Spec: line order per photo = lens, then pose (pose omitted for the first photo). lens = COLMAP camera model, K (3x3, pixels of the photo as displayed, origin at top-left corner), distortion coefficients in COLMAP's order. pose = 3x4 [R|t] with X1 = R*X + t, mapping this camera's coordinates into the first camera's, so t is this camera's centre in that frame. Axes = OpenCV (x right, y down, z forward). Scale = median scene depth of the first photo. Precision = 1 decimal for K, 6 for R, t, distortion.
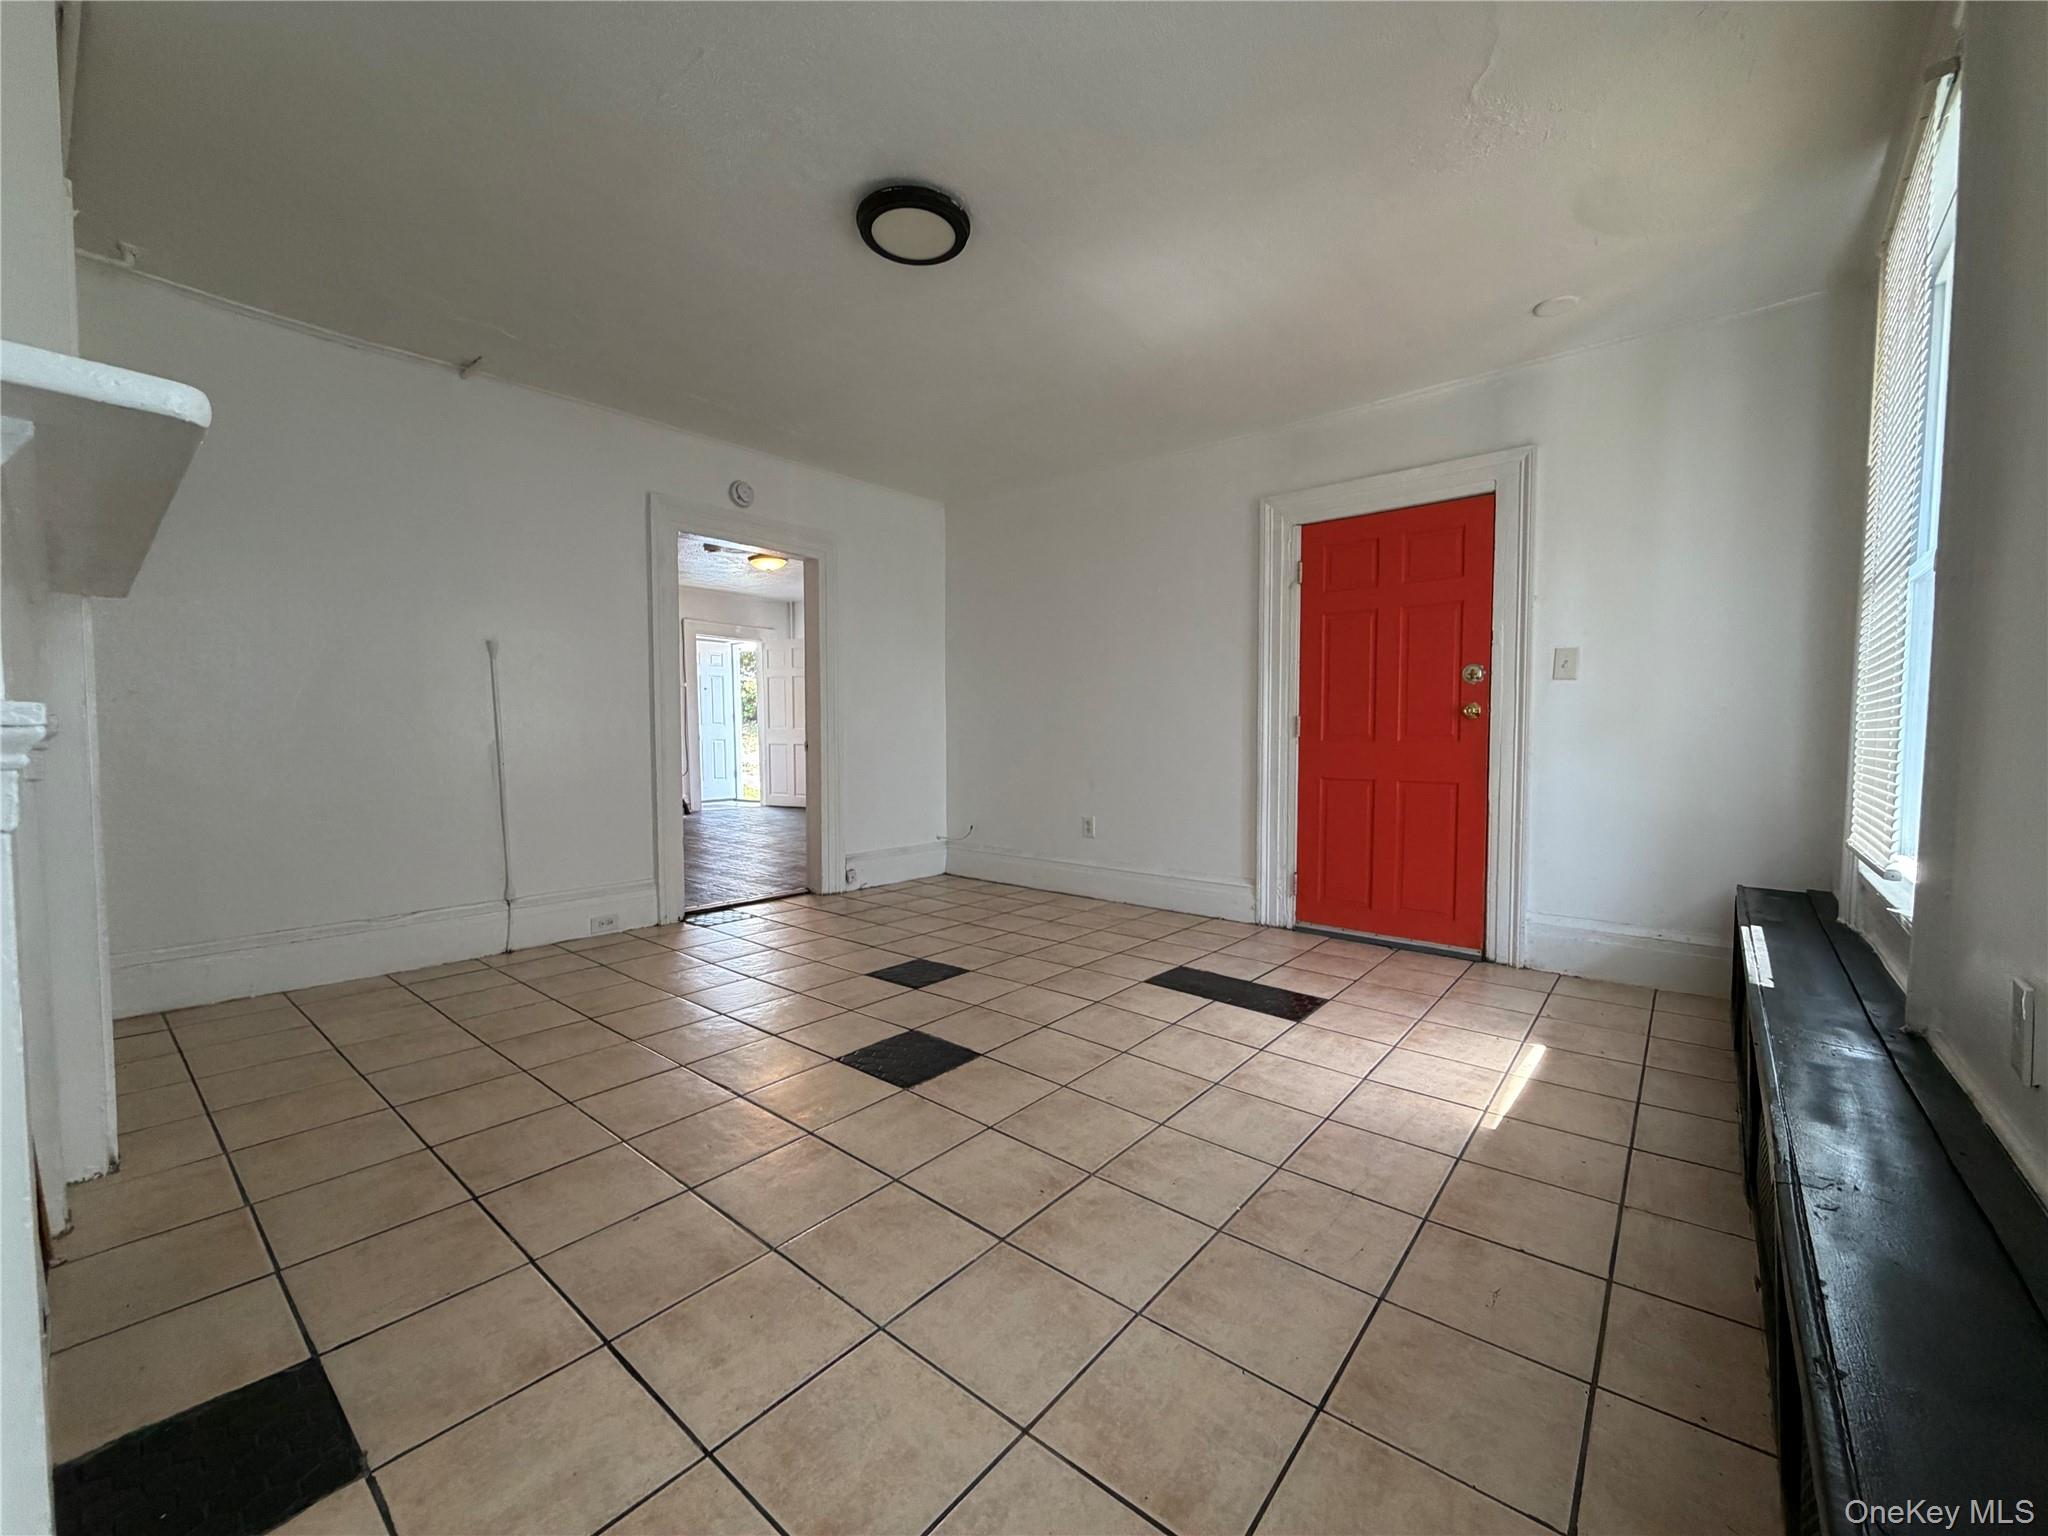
lens RADIAL K [[819.1, 0, 1024.0], [0, 819.1, 768.0], [0, 0, 1]] dist [-0.000352, 0.000233]
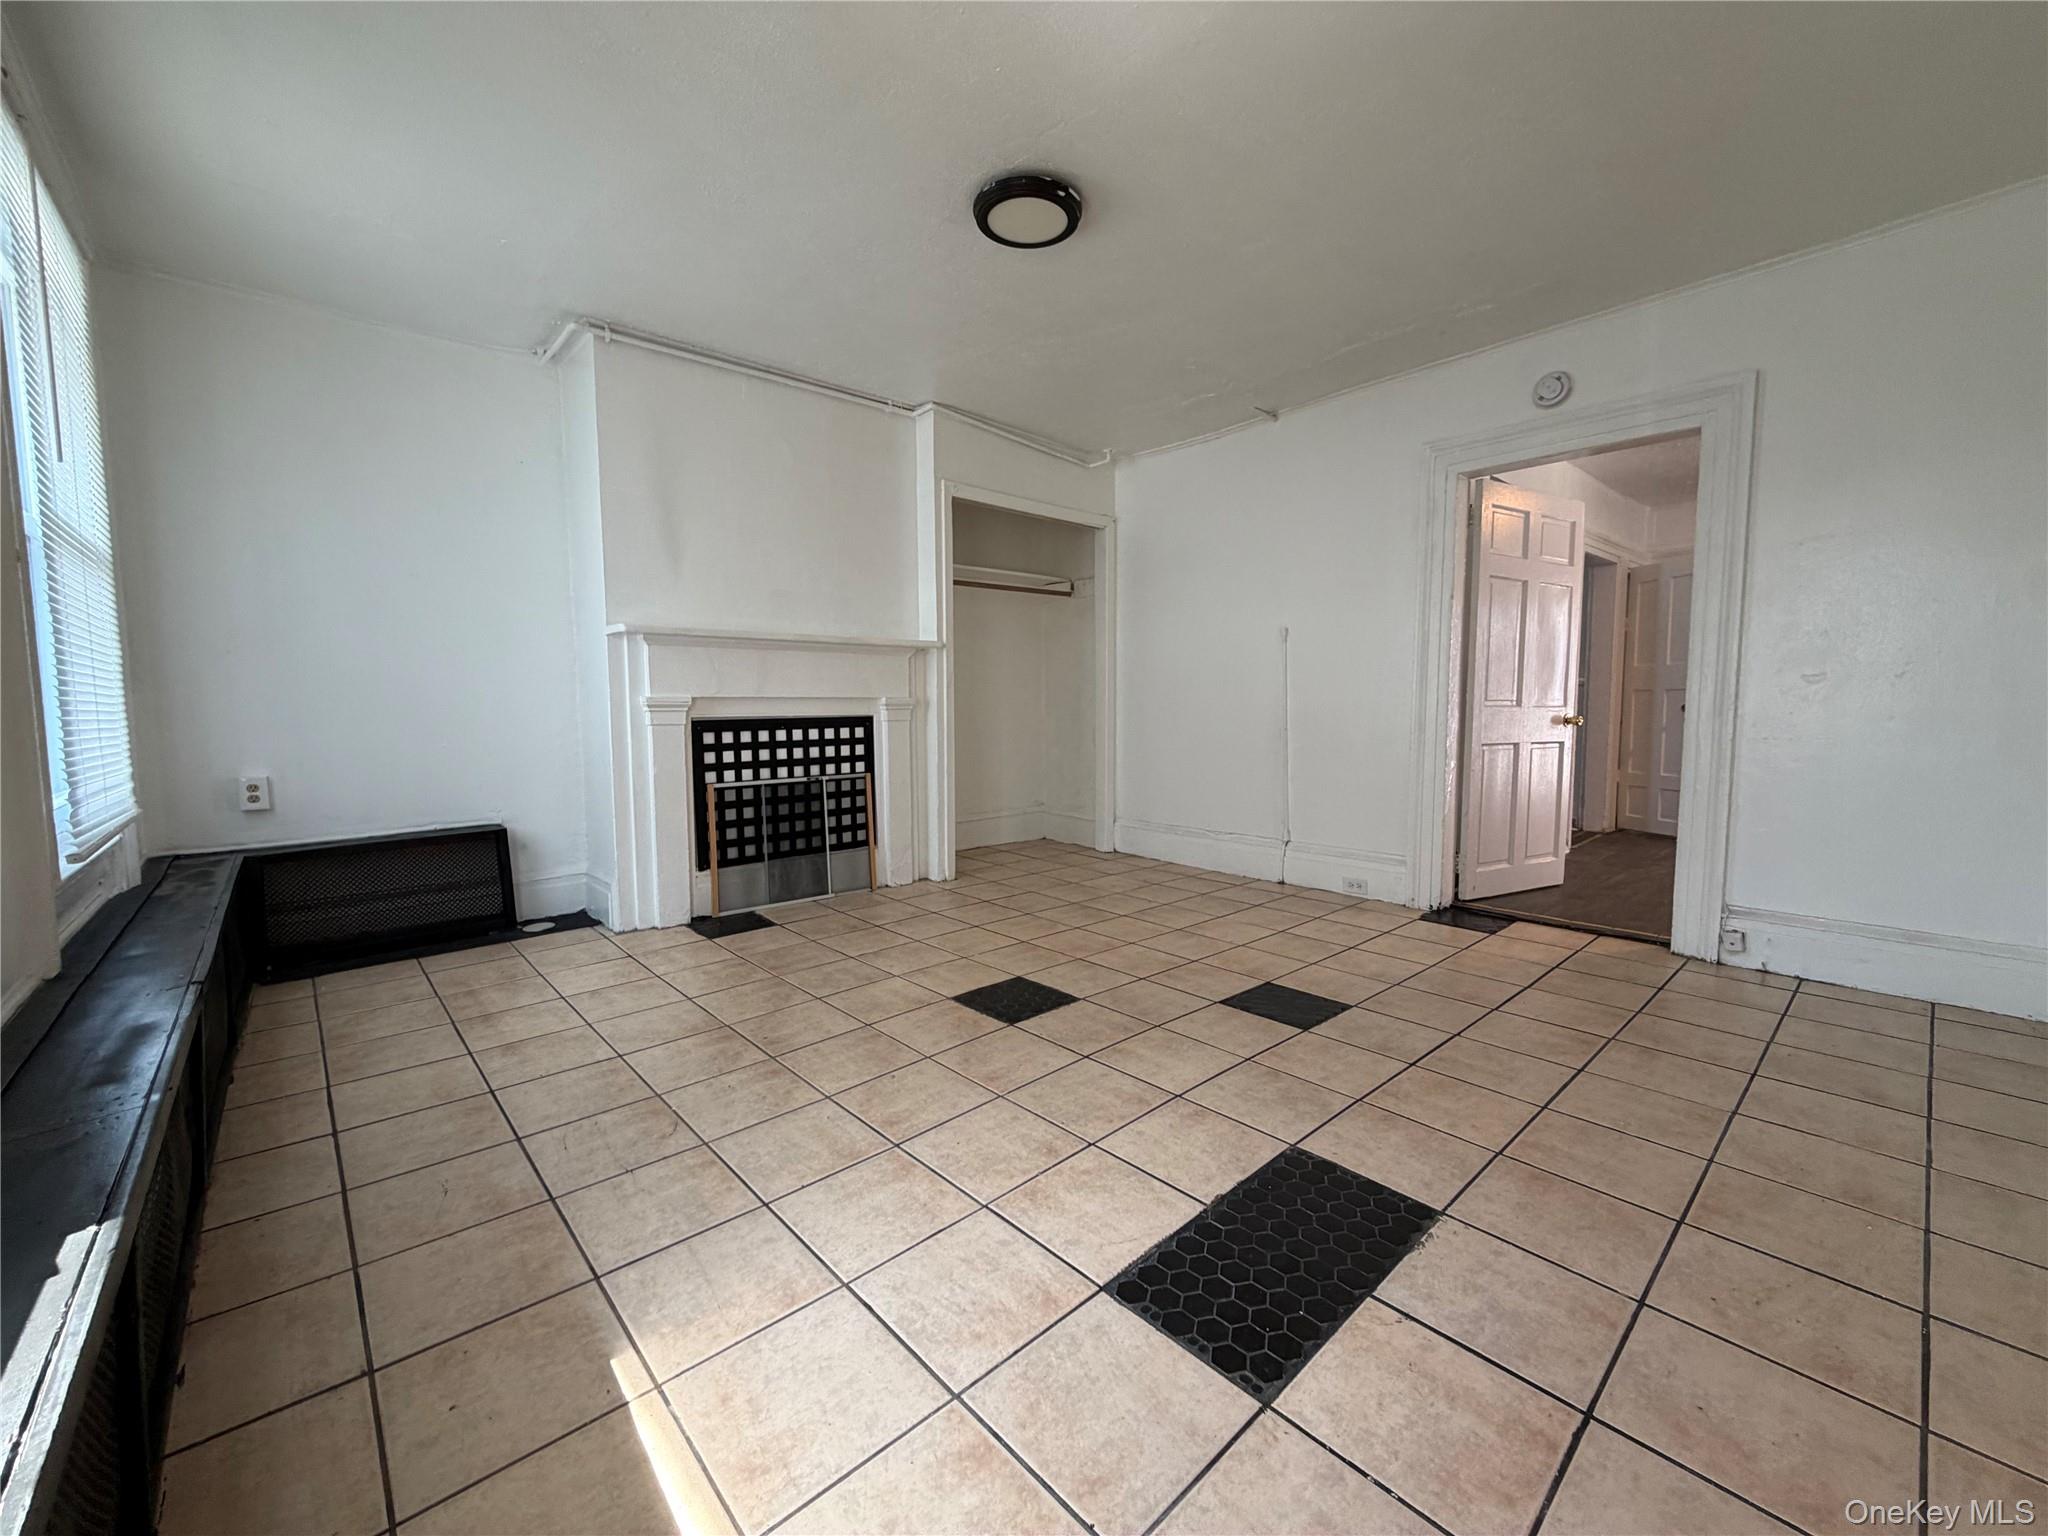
lens RADIAL K [[819.1, 0, 1024.0], [0, 819.1, 768.0], [0, 0, 1]] dist [-0.000352, 0.000233]
pose [[-0.143991, 0.074927, -0.986738, 0.911432], [-0.041060, 0.995818, 0.081609, -0.046211], [0.988727, 0.052267, -0.140313, 1.136333]]
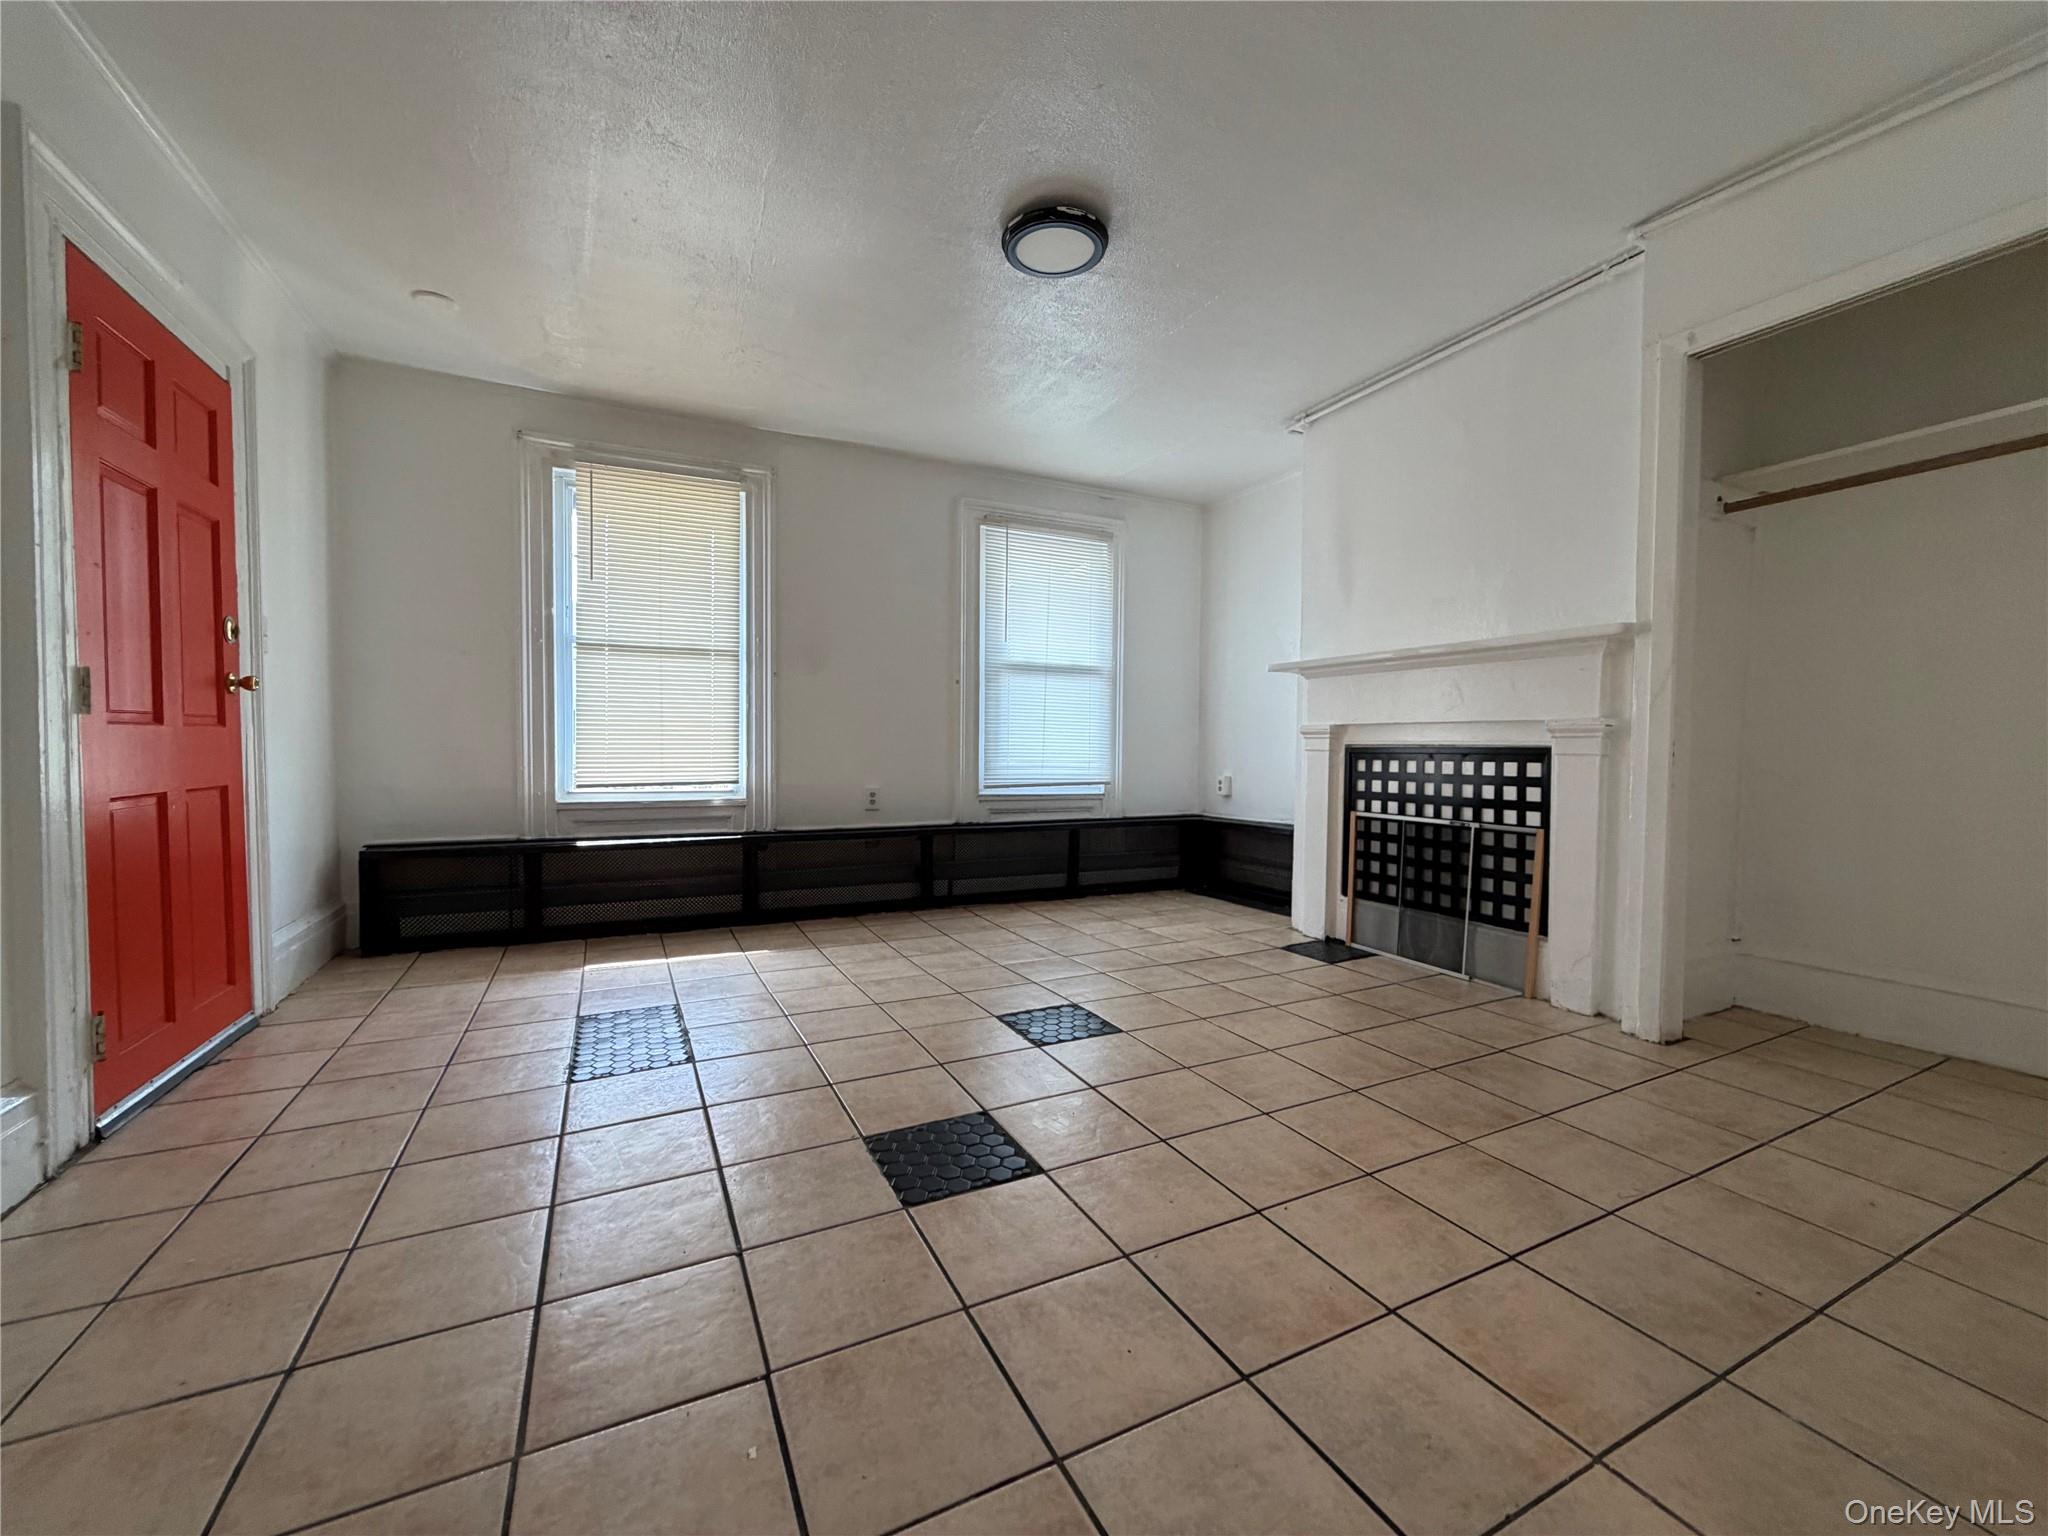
lens RADIAL K [[819.1, 0, 1024.0], [0, 819.1, 768.0], [0, 0, 1]] dist [-0.000352, 0.000233]
pose [[-0.913305, -0.024883, 0.406515, -0.519085], [0.004206, 0.997502, 0.070506, -0.057730], [-0.407254, 0.066103, -0.910919, 1.951108]]
